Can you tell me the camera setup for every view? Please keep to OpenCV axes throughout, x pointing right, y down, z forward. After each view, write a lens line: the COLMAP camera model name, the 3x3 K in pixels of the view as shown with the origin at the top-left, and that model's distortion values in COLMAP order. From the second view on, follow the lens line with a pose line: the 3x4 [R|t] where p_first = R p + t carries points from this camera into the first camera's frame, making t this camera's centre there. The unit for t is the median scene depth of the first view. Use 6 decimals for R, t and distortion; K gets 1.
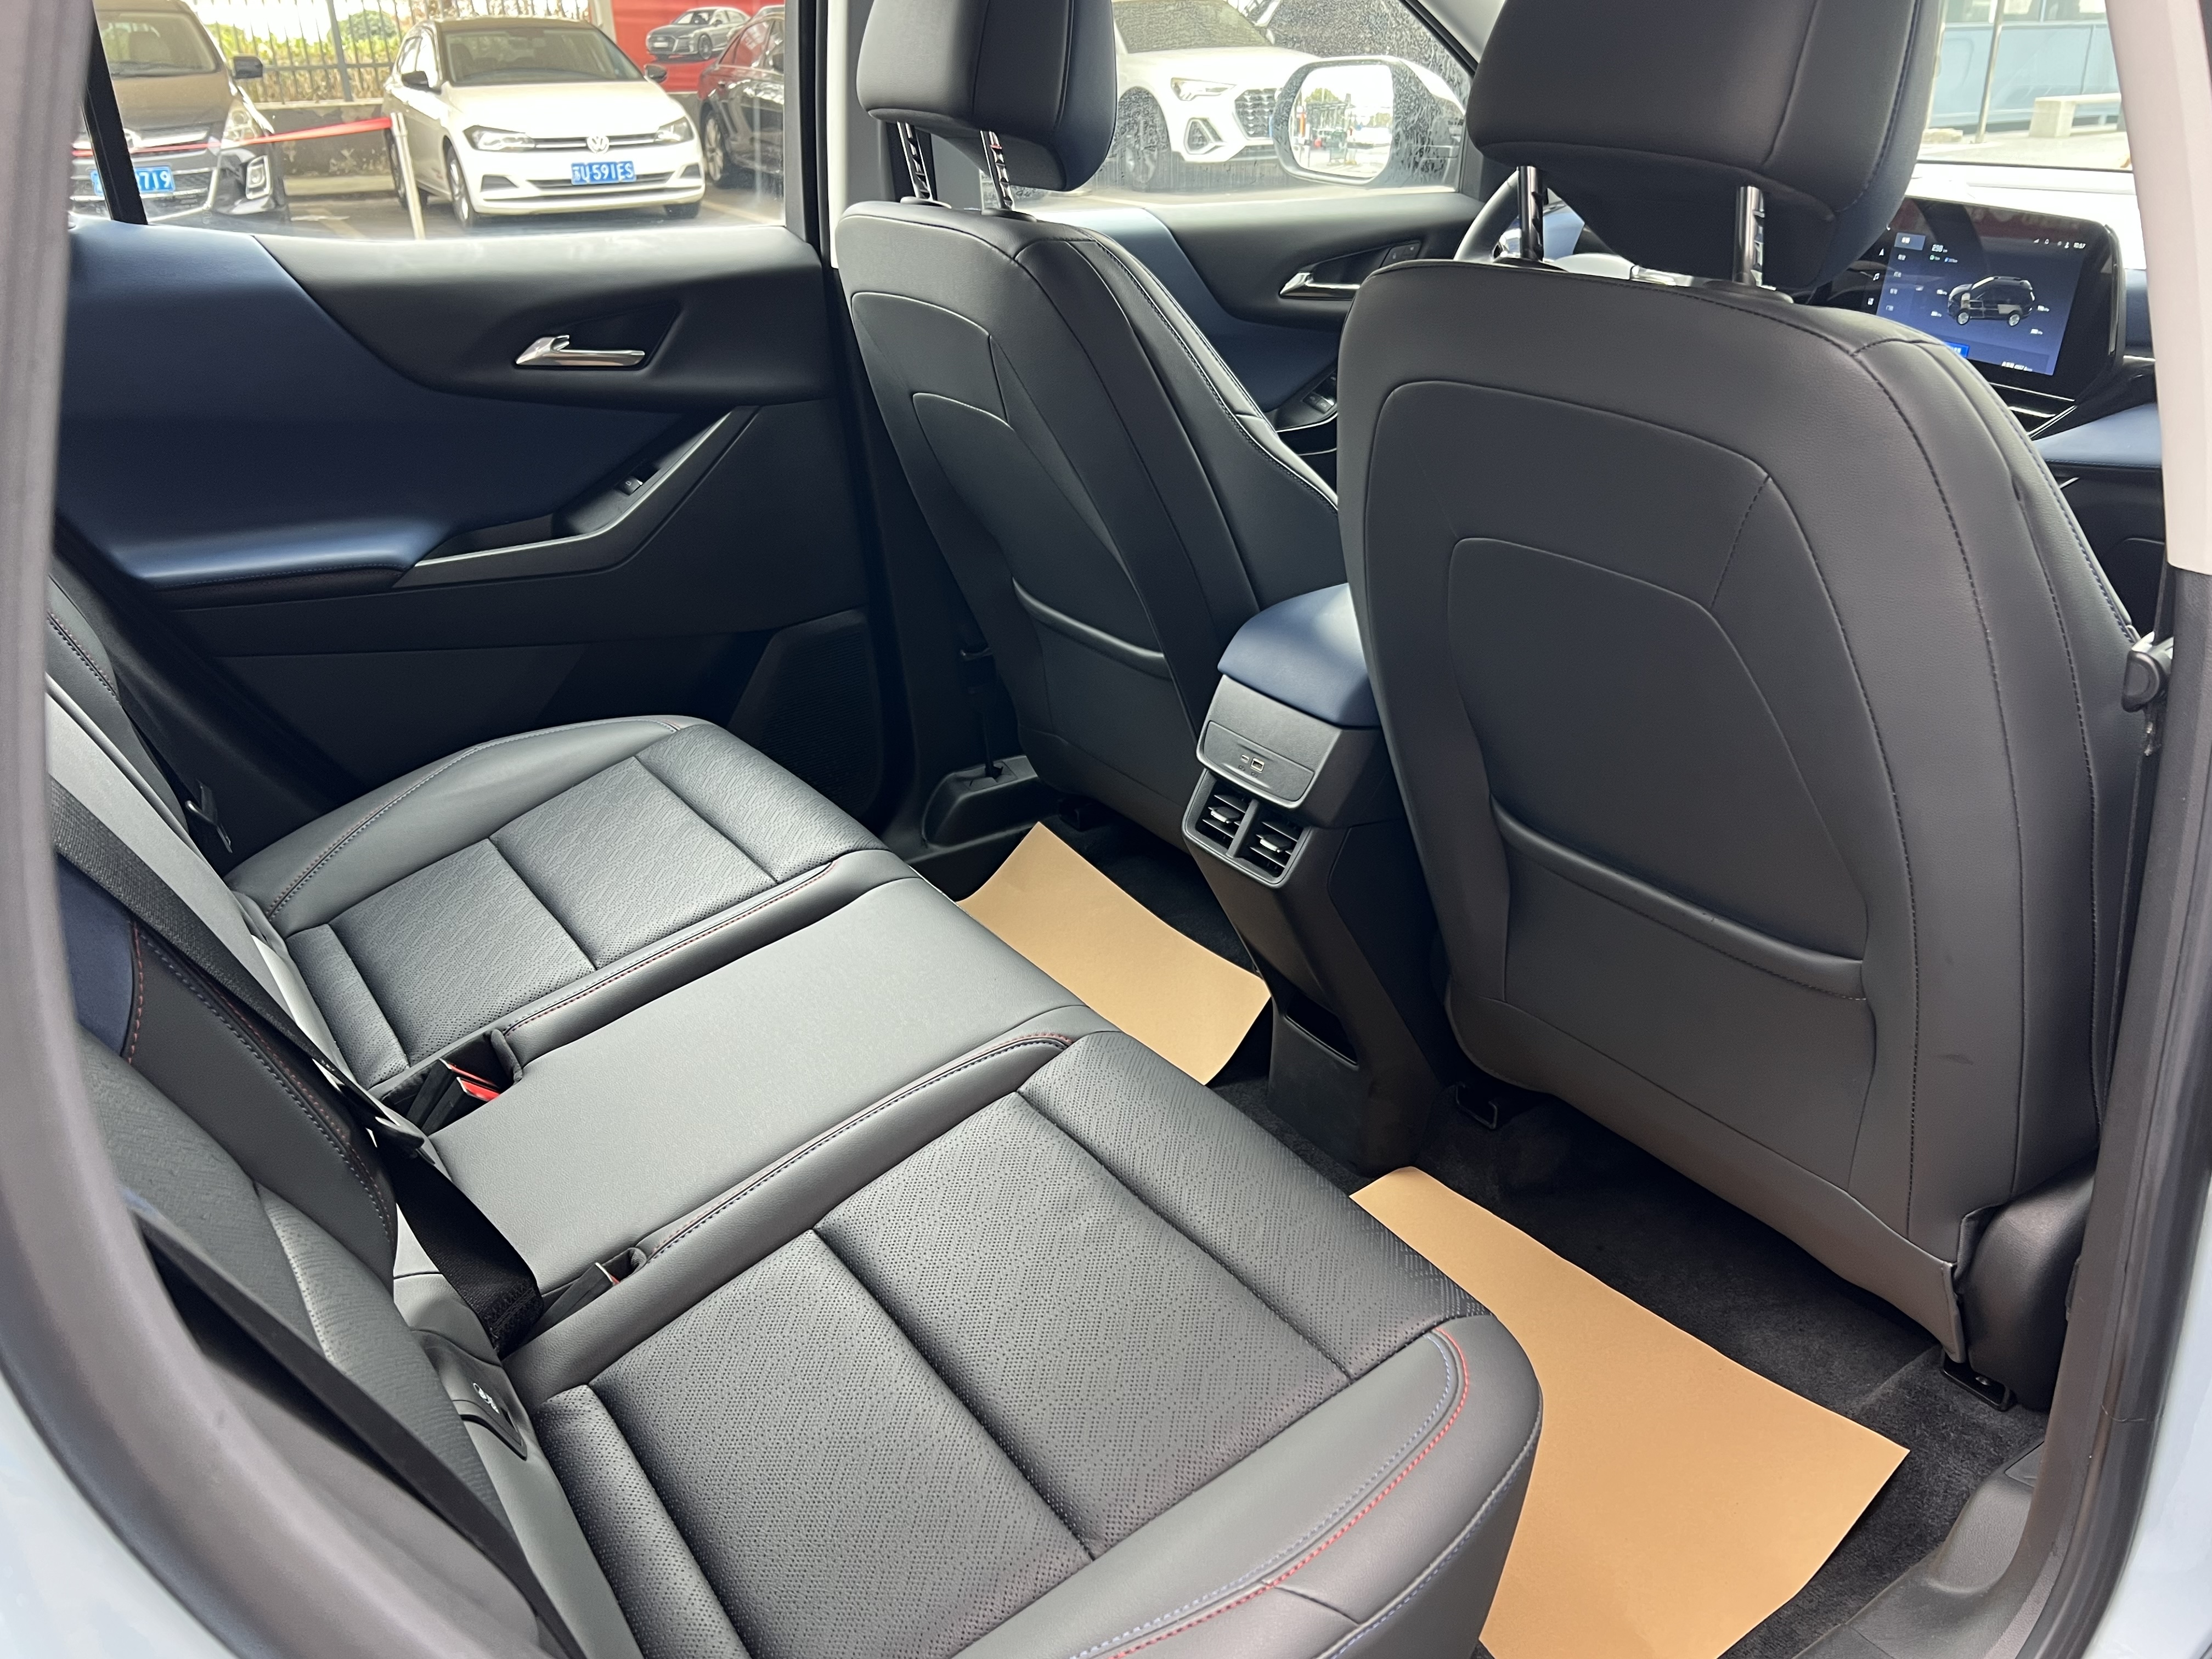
lens RADIAL K [[1751.6, 0, 1123.1], [0, 1751.6, 843.9], [0, 0, 1]] dist [0.089959, -0.126941]
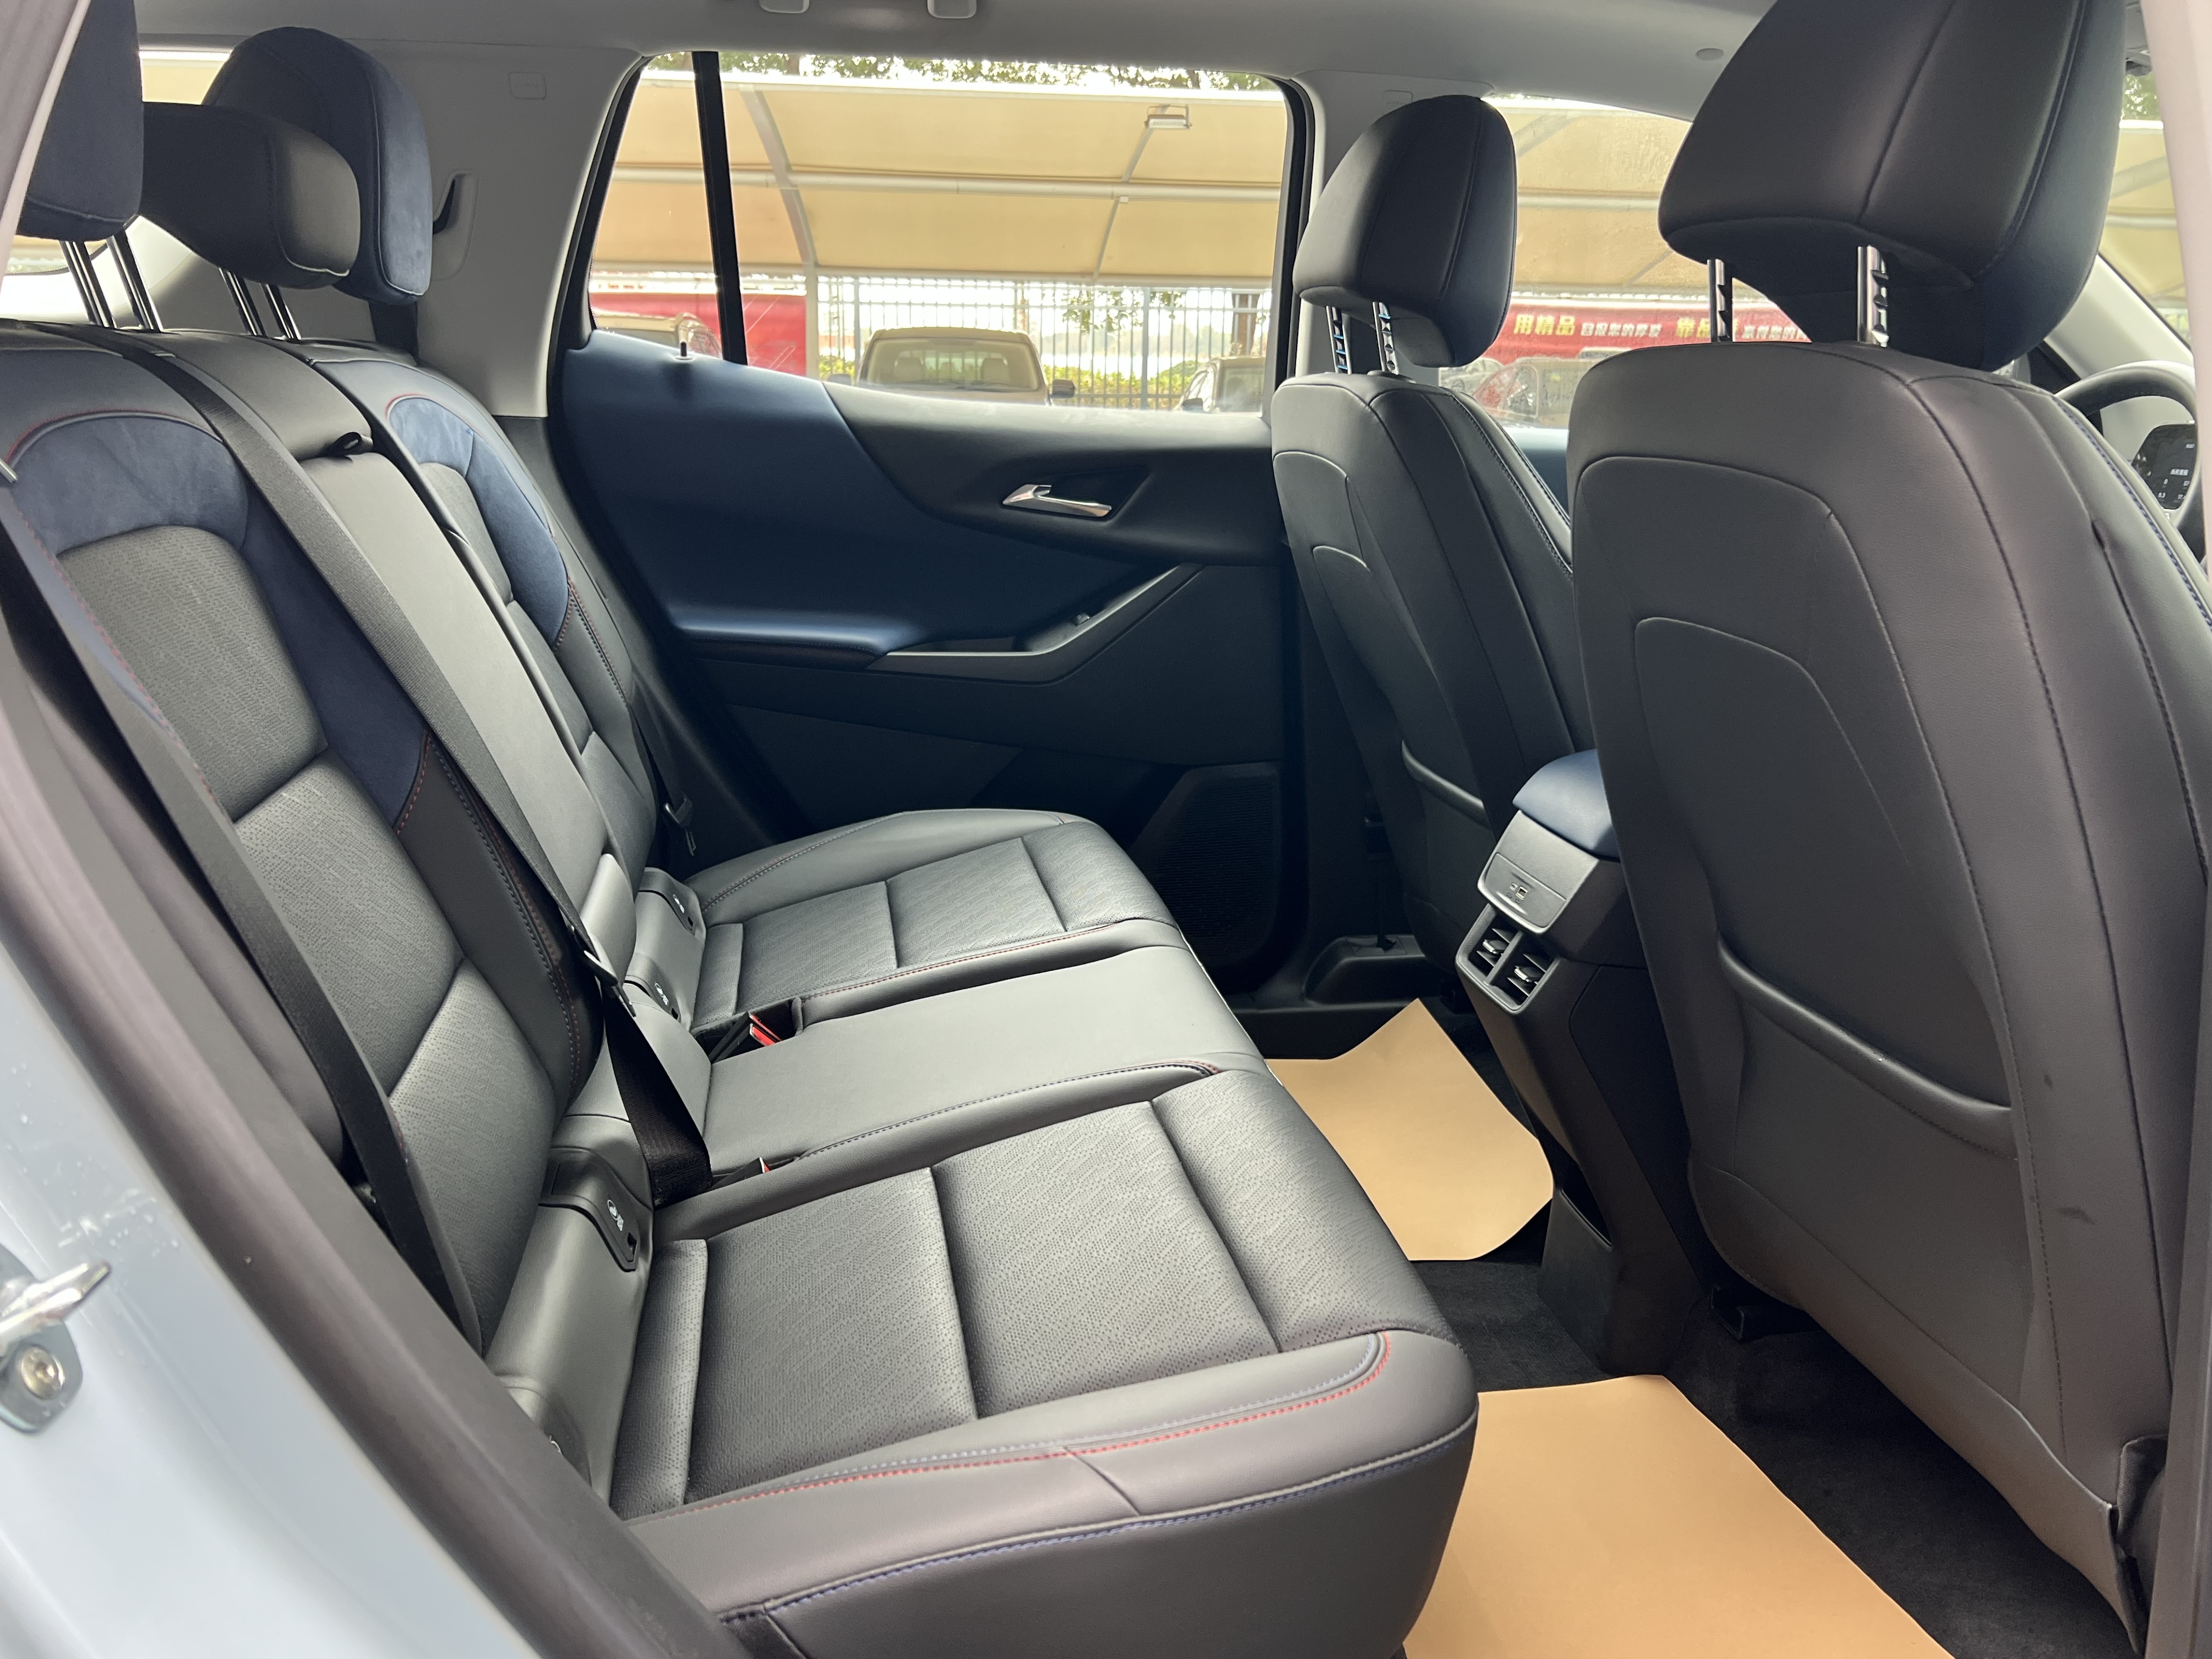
lens RADIAL K [[1745.8, 0, 1106.0], [0, 1745.8, 829.5], [0, 0, 1]] dist [0.141911, -0.193948]
pose [[0.914527, 0.140367, -0.379390, 0.227823], [-0.207927, 0.967602, -0.143220, 0.109425], [0.346996, 0.209864, 0.914085, -0.006097]]
